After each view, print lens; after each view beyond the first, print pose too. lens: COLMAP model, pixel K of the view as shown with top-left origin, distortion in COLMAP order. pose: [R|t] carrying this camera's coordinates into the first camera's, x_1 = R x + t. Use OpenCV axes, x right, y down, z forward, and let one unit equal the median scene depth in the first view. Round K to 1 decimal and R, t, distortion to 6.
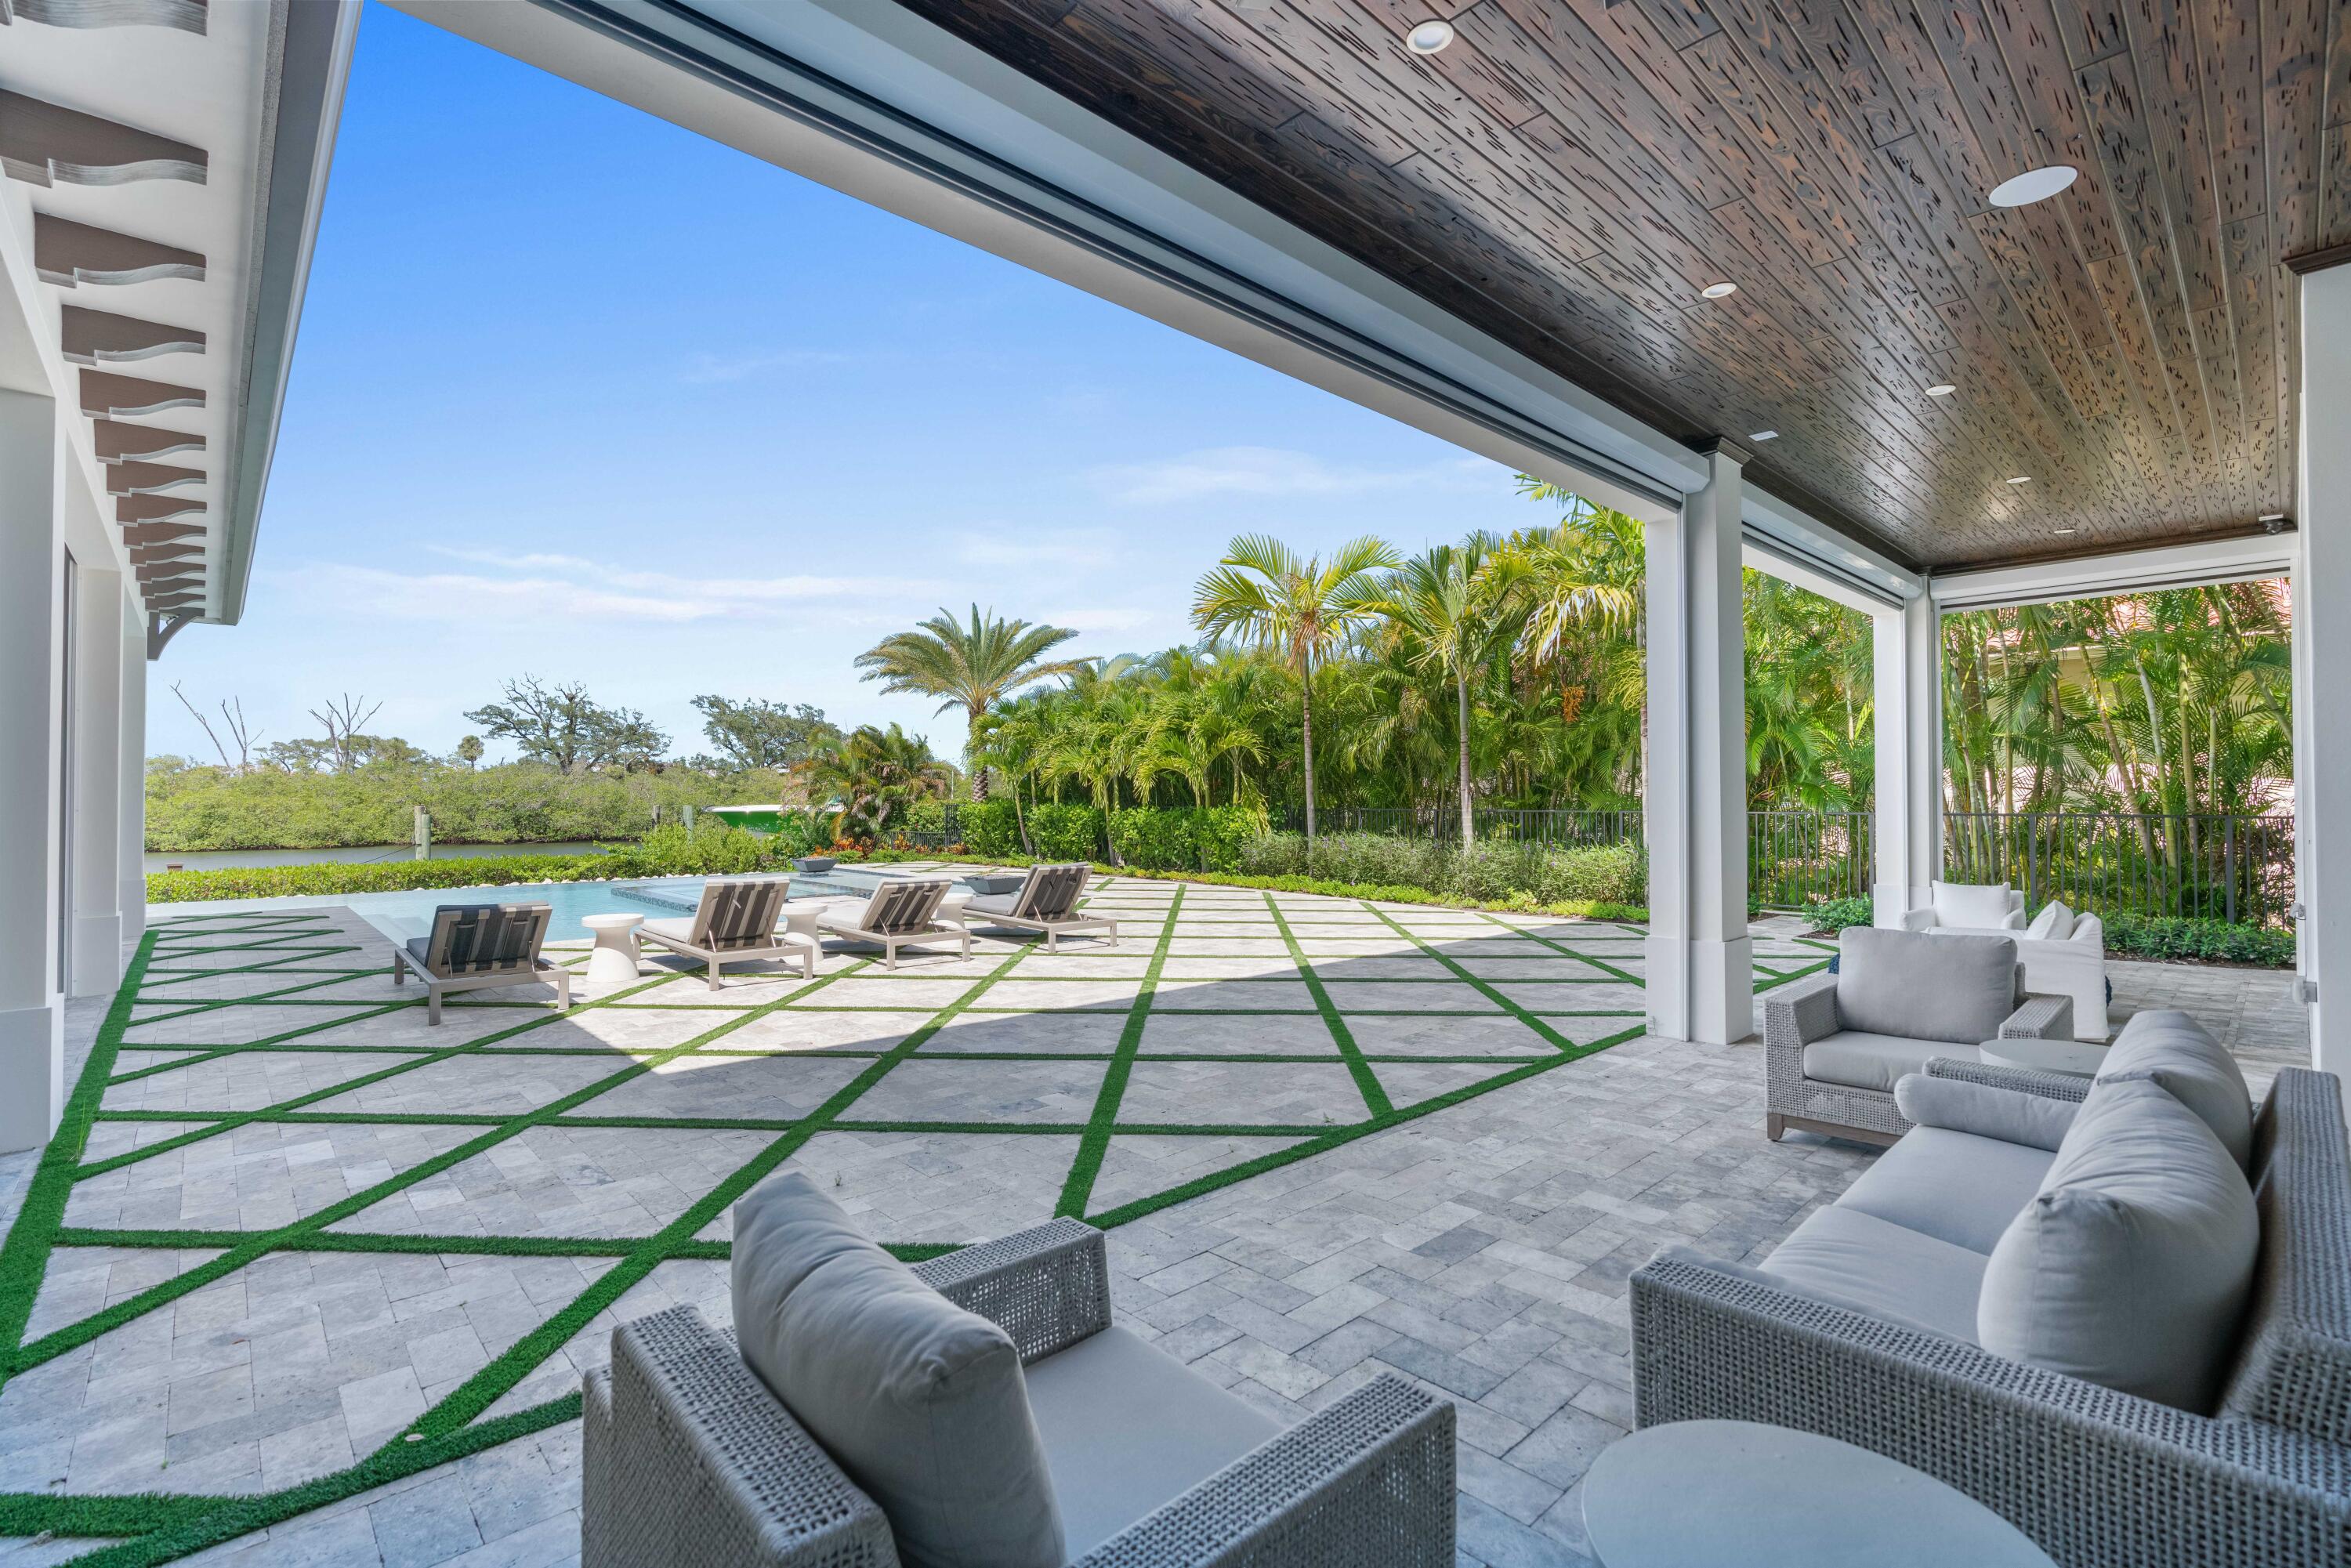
lens RADIAL K [[1071.5, 0, 1172.9], [0, 1071.5, 775.5], [0, 0, 1]] dist [-0.012281, 0.005563]
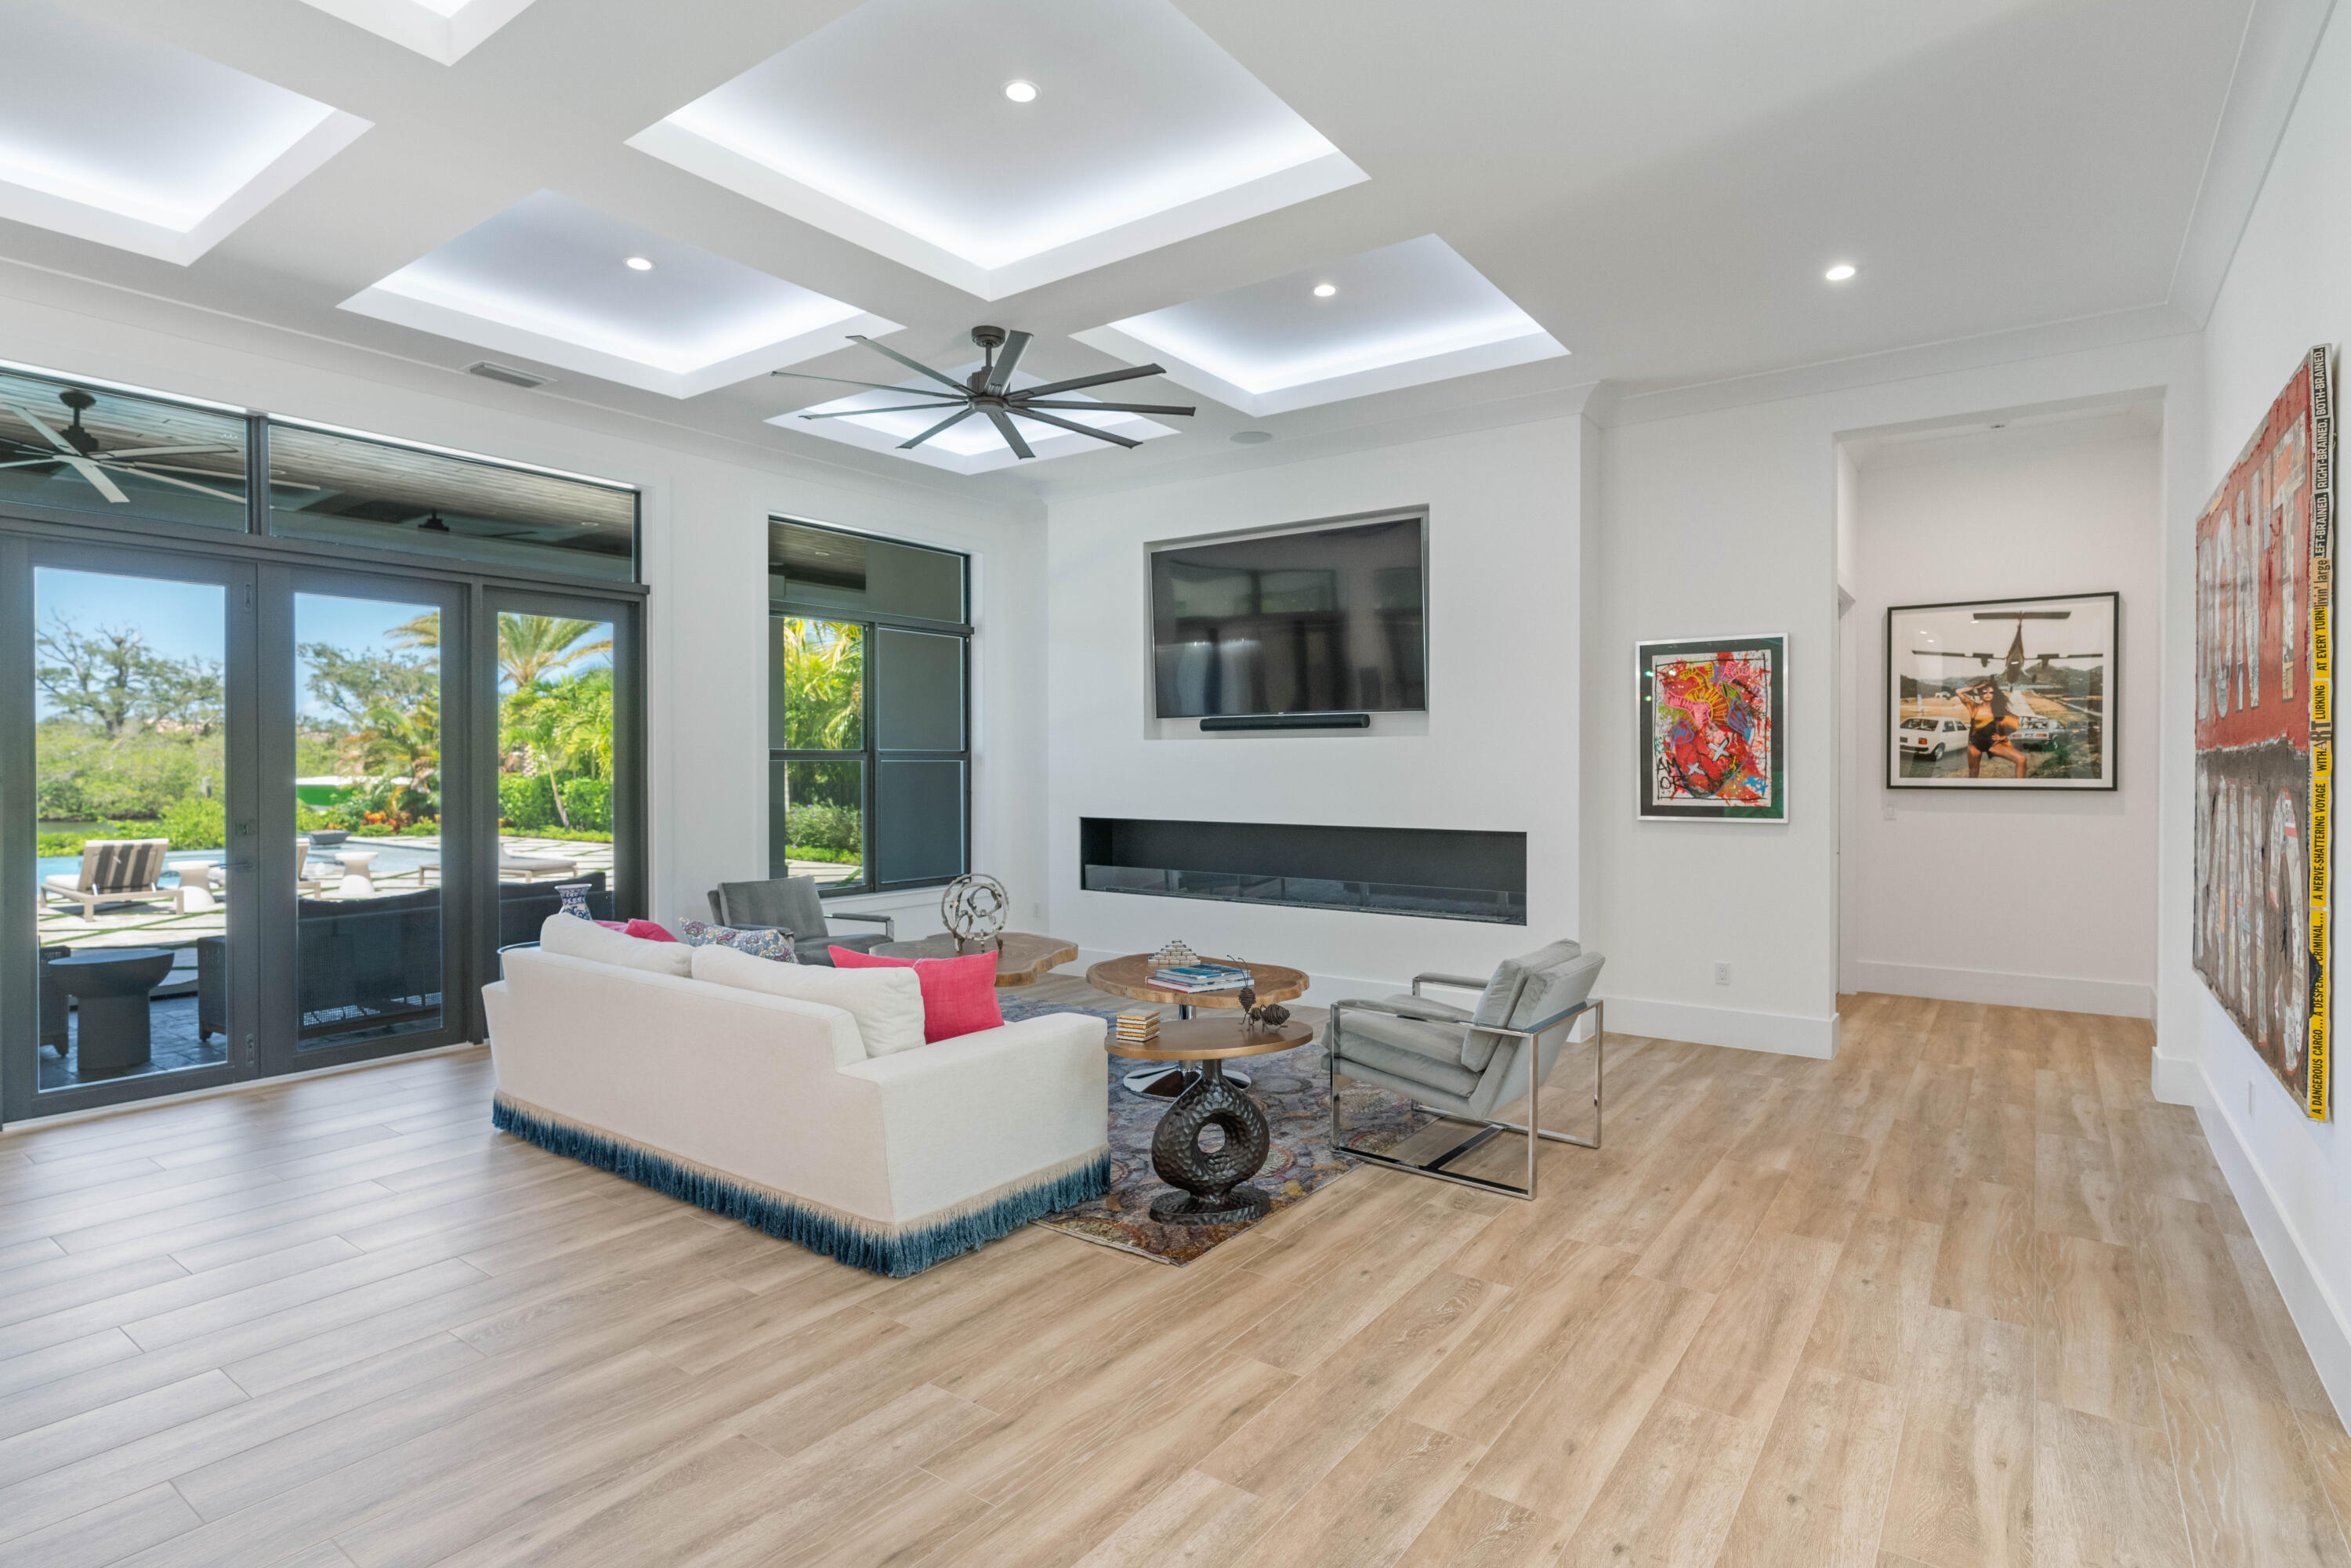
lens RADIAL K [[1214.1, 0, 1178.6], [0, 1214.1, 775.6], [0, 0, 1]] dist [0.001285, 0.000378]
pose [[0.981646, -0.000602, 0.190709, 0.220470], [-0.004966, 0.999575, 0.028719, -0.011865], [-0.190646, -0.029139, 0.981226, -0.262161]]
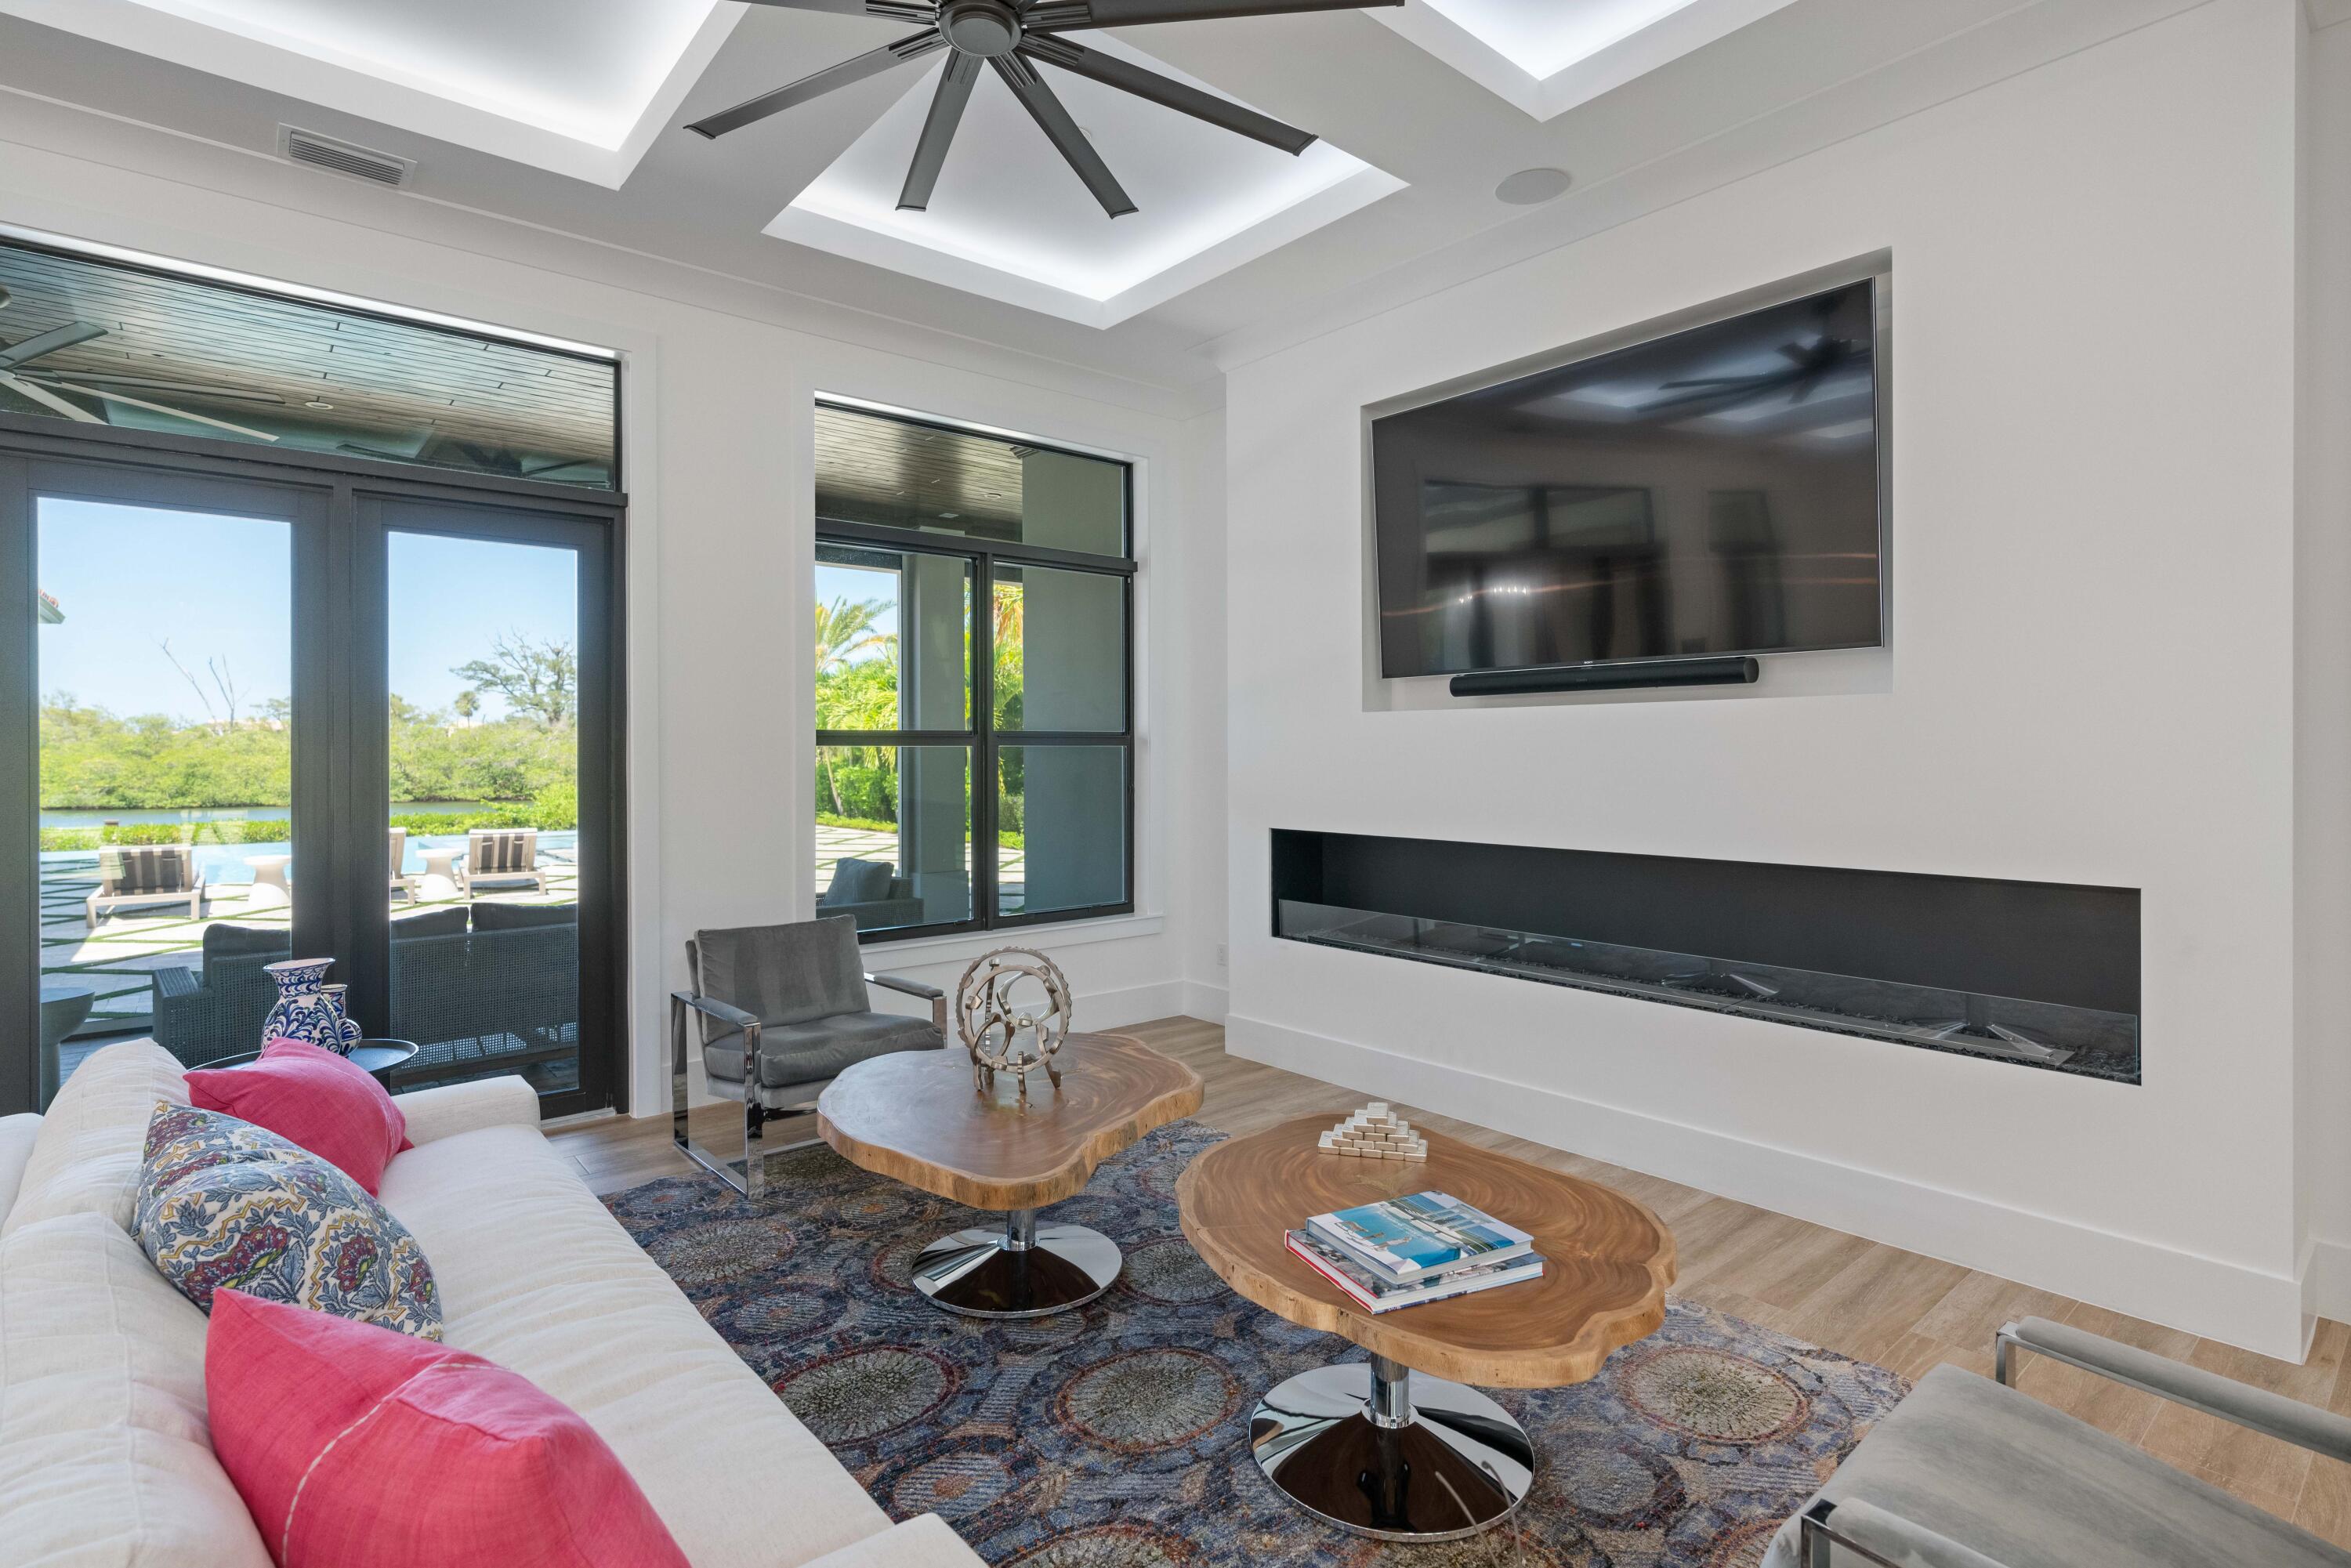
lens RADIAL K [[1154.7, 0, 1191.6], [0, 1154.7, 758.0], [0, 0, 1]] dist [-0.019692, 0.001153]
pose [[0.999327, -0.001462, -0.036657, 0.254055], [0.002397, 0.999673, 0.025467, -0.008969], [0.036607, -0.025538, 0.999003, -0.130199]]
